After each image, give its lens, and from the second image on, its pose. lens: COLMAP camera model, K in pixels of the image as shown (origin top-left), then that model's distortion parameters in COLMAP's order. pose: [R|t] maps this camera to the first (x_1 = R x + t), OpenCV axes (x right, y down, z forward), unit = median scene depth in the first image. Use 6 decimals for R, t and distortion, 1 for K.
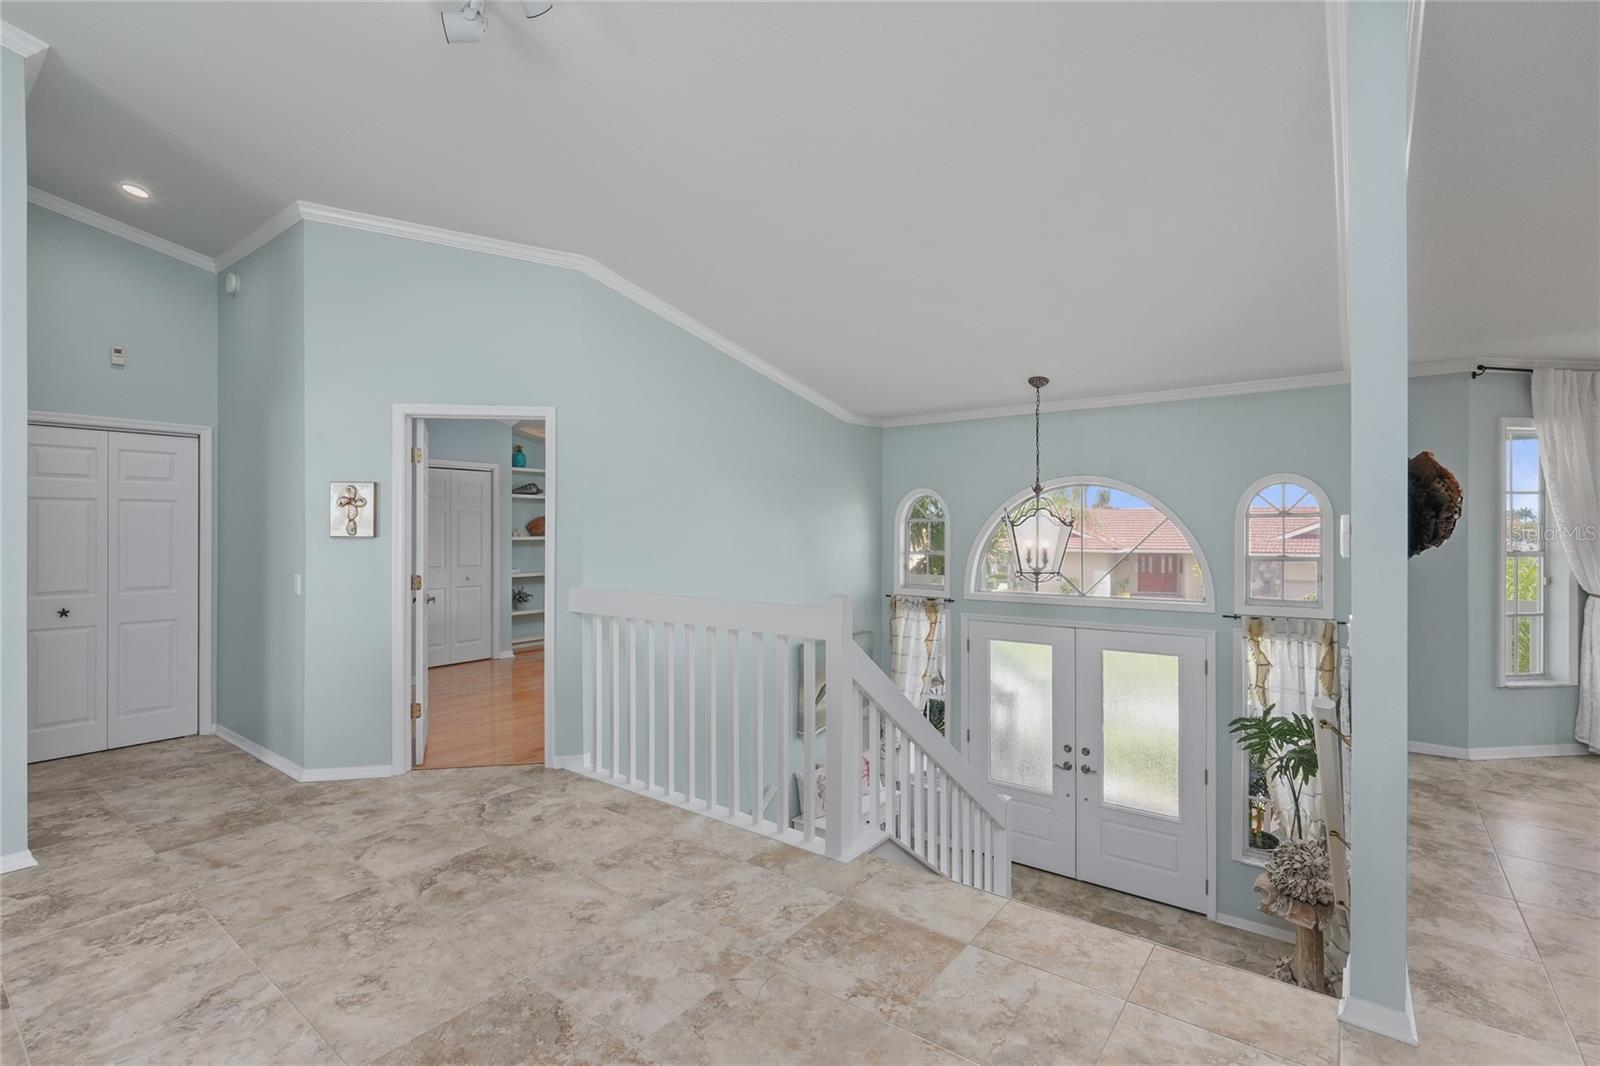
lens RADIAL K [[727.2, 0, 803.8], [0, 727.2, 534.6], [0, 0, 1]] dist [-0.008863, 0.003366]
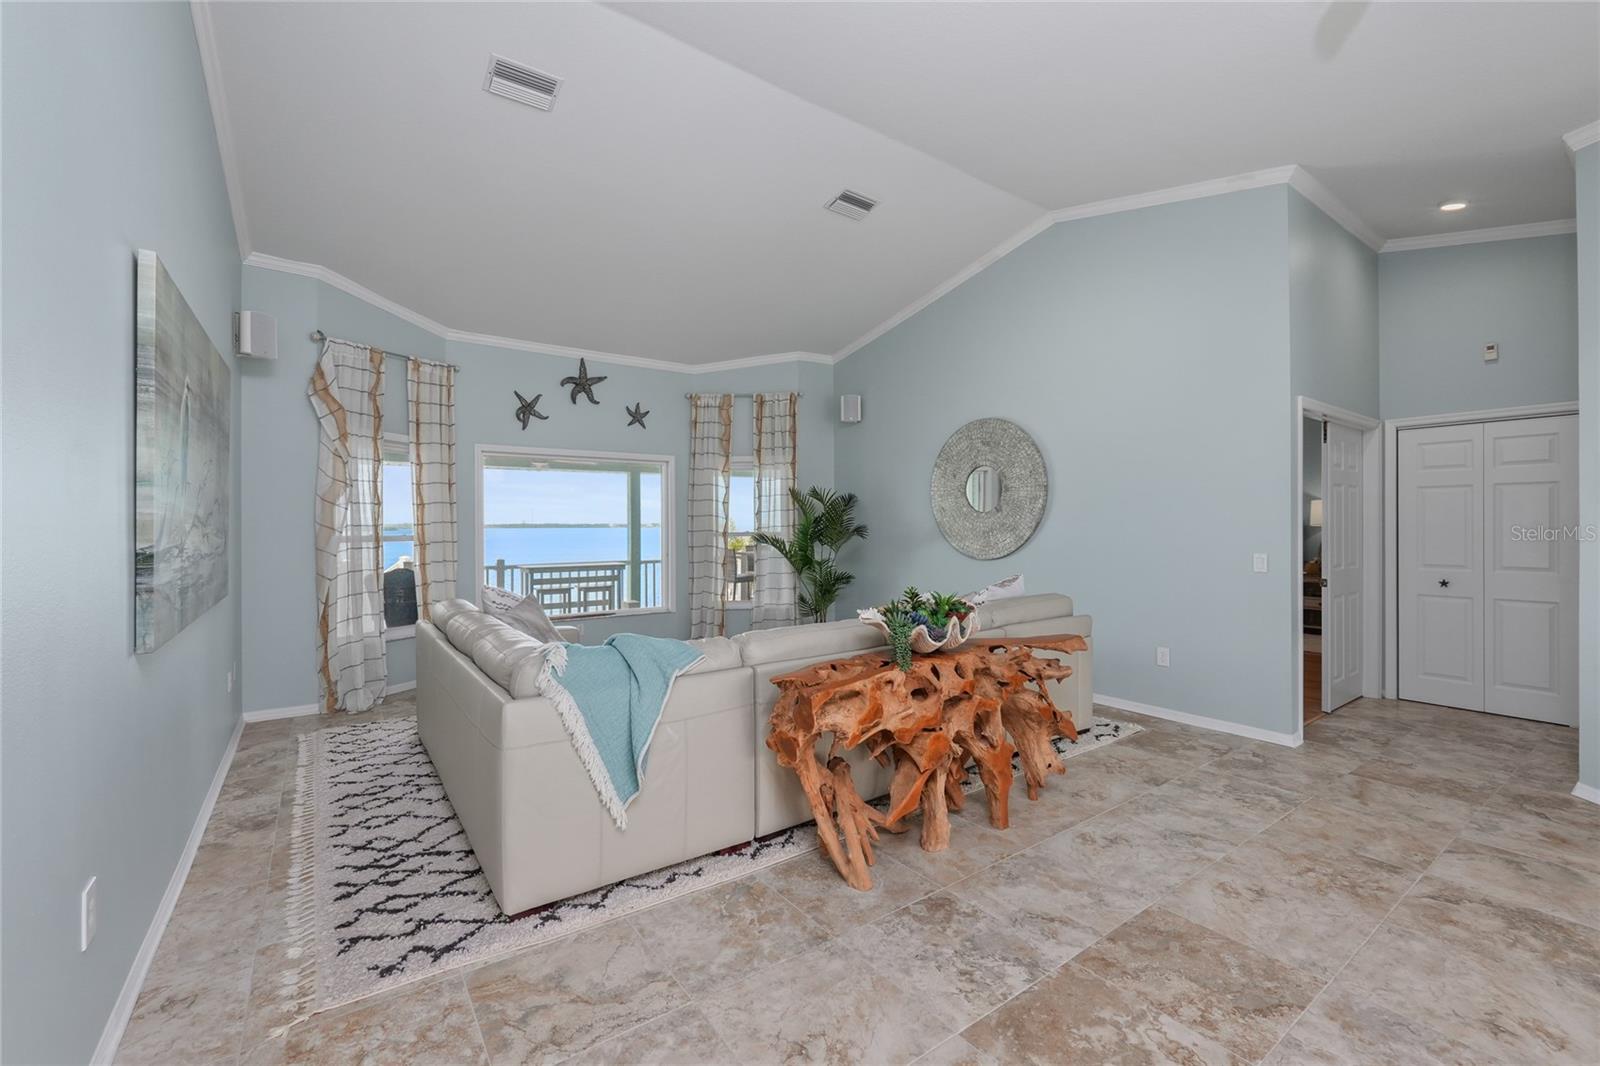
lens RADIAL K [[672.8, 0, 801.7], [0, 672.8, 528.6], [0, 0, 1]] dist [-0.014464, 0.005685]
pose [[-0.290698, 0.004252, -0.956805, 0.459150], [-0.002042, 0.999985, 0.005064, 0.022041], [0.956813, 0.003426, -0.290685, 0.443163]]
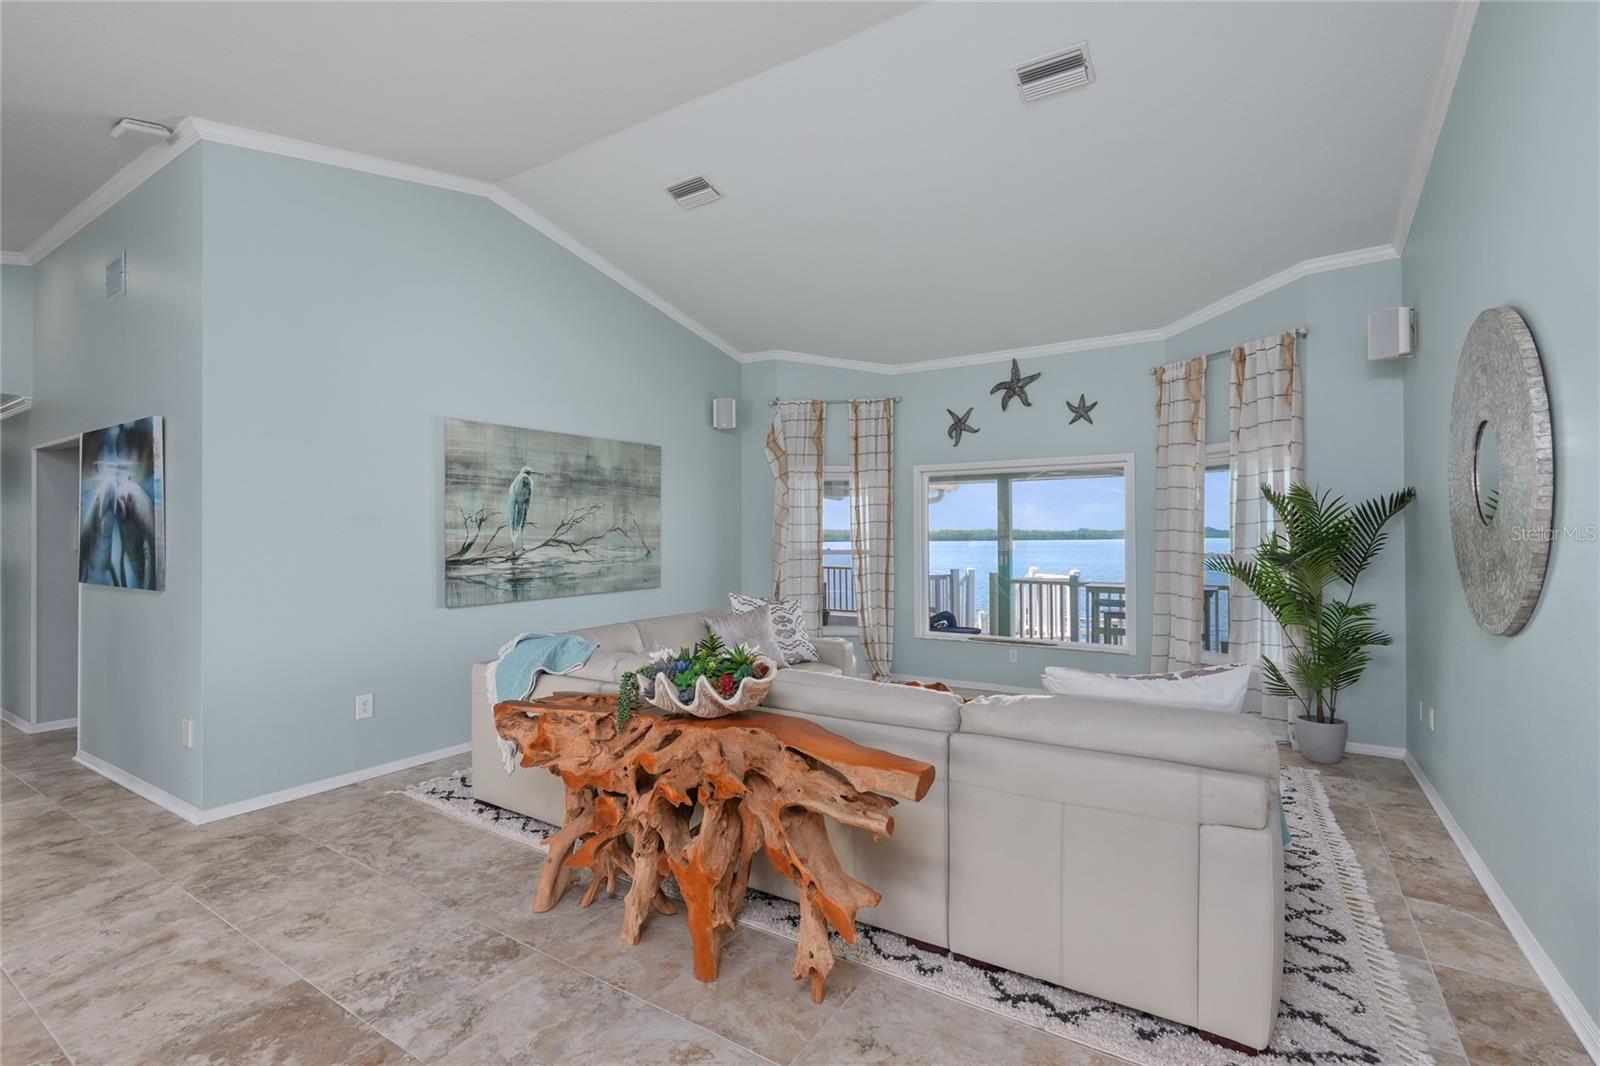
lens RADIAL K [[727.2, 0, 797.5], [0, 727.2, 532.0], [0, 0, 1]] dist [-0.008863, 0.003366]
pose [[-0.996960, 0.000714, -0.077917, -0.560810], [0.000476, 0.999995, 0.003072, -0.011261], [0.077919, 0.003026, -0.996955, 1.183799]]
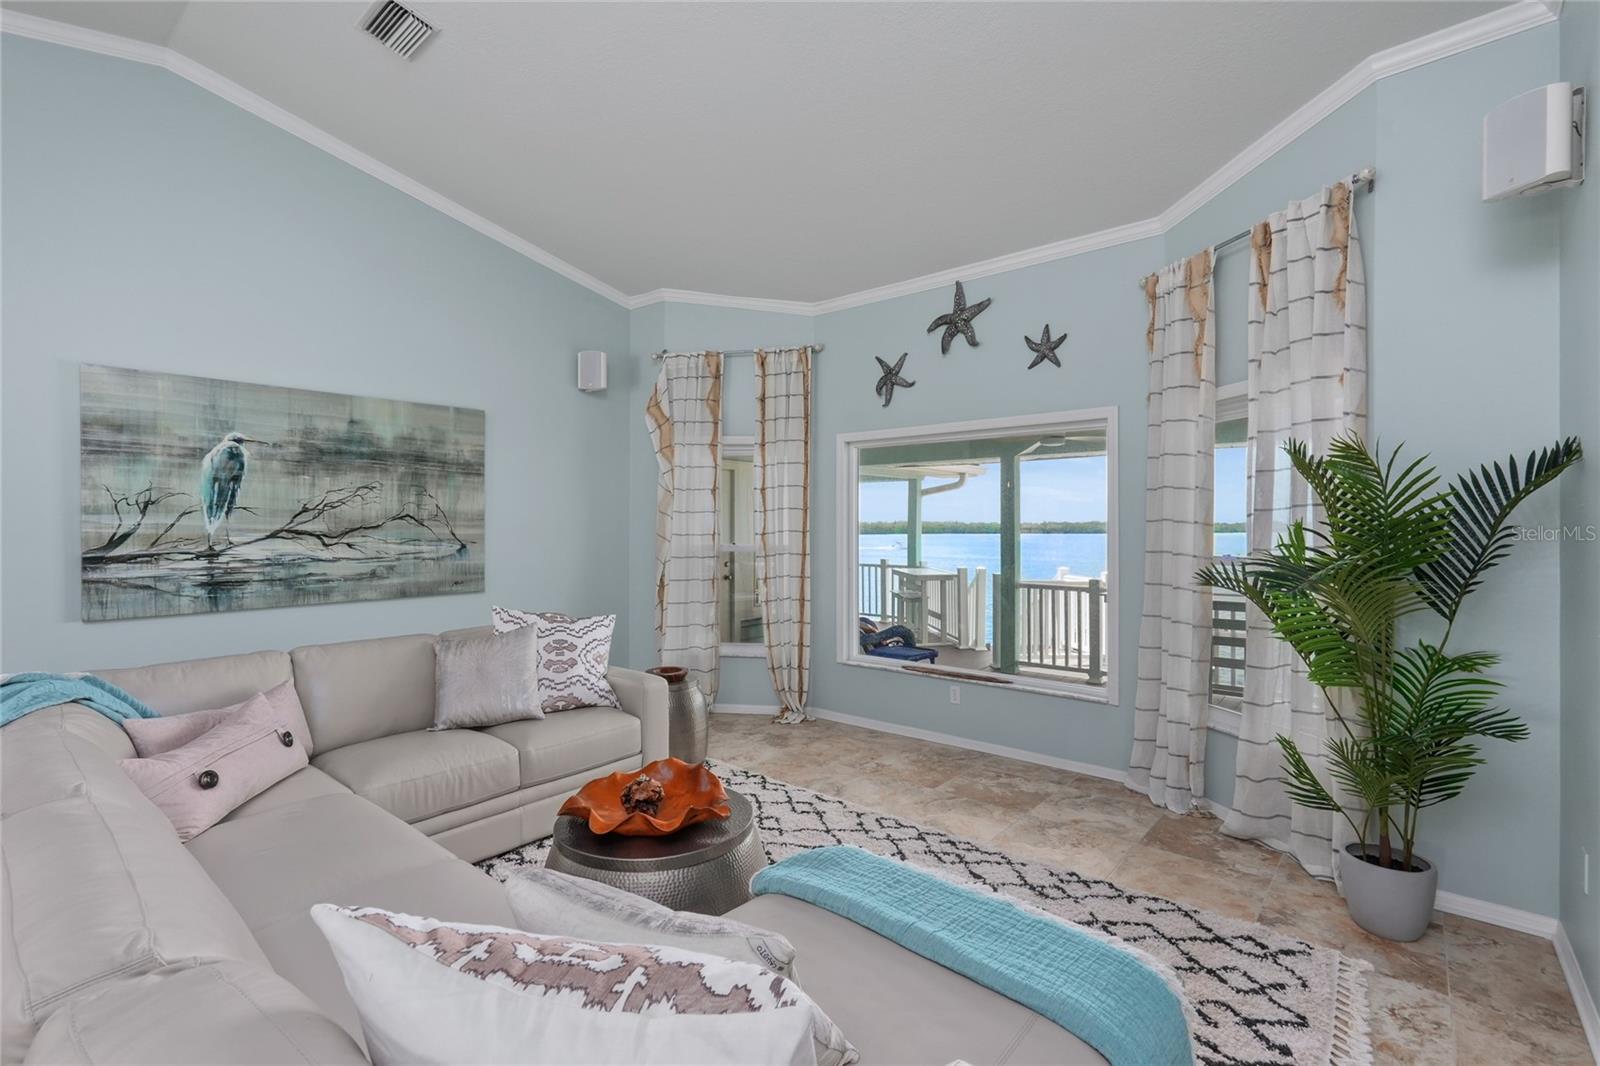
lens RADIAL K [[727.2, 0, 795.6], [0, 727.2, 528.0], [0, 0, 1]] dist [-0.008863, 0.003366]
pose [[-0.998421, -0.003423, 0.056062, -1.085404], [-0.002952, 0.999960, 0.008468, -0.005429], [-0.056088, 0.008289, -0.998391, 0.680347]]
